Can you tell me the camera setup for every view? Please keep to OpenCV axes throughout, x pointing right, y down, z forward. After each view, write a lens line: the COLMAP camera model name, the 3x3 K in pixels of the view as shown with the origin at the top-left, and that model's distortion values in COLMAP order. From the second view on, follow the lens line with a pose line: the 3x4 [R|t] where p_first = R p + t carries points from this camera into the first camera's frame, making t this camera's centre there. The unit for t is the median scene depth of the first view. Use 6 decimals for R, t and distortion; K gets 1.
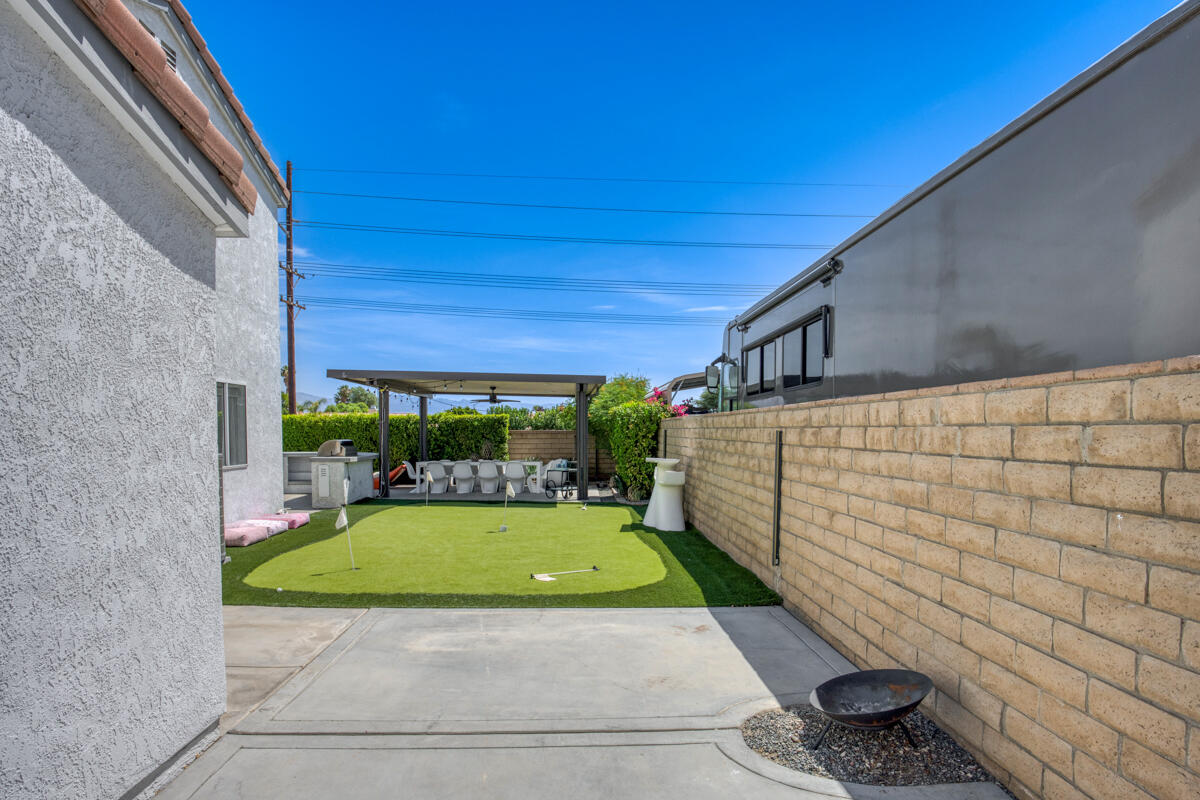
lens RADIAL K [[696.6, 0, 601.6], [0, 696.6, 465.1], [0, 0, 1]] dist [-0.032750, -0.000009]
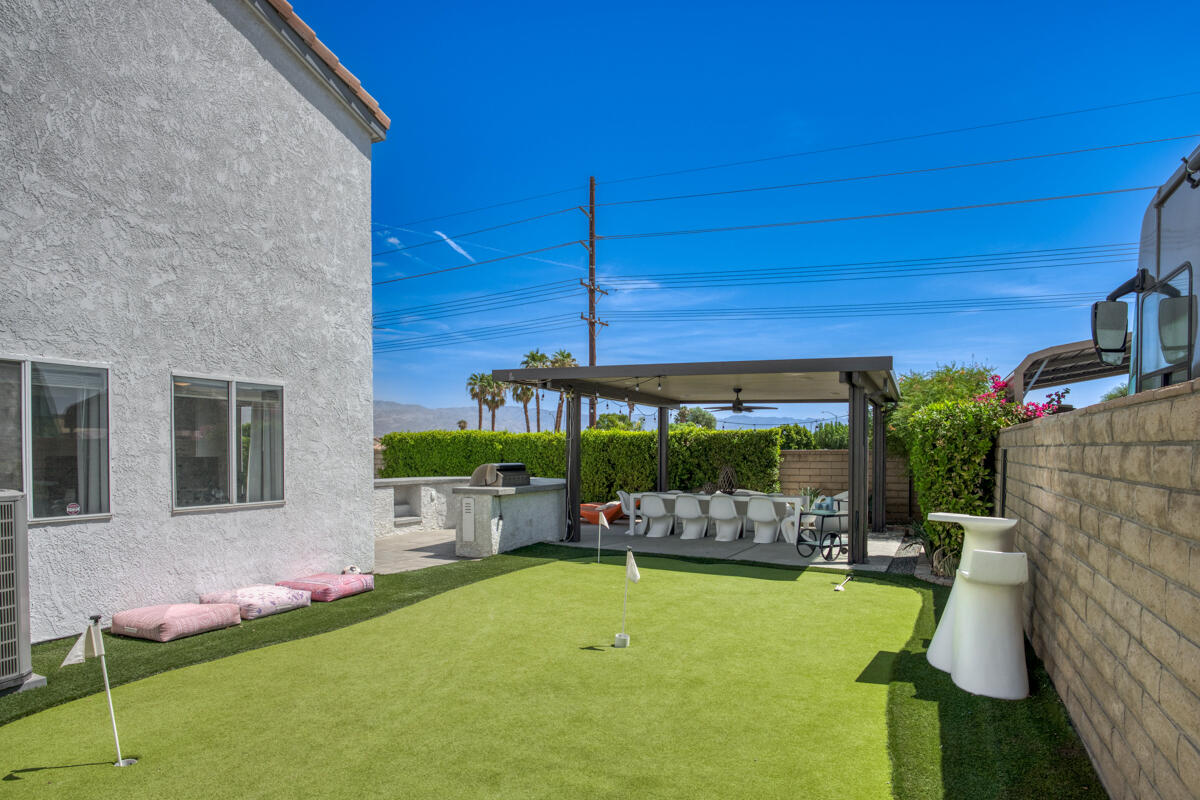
lens RADIAL K [[696.6, 0, 601.6], [0, 696.6, 465.1], [0, 0, 1]] dist [-0.032750, -0.000009]
pose [[0.883933, 0.008111, -0.467543, 0.067027], [-0.021198, 0.999517, -0.022737, -0.020879], [0.467133, 0.030008, 0.883678, 0.409799]]
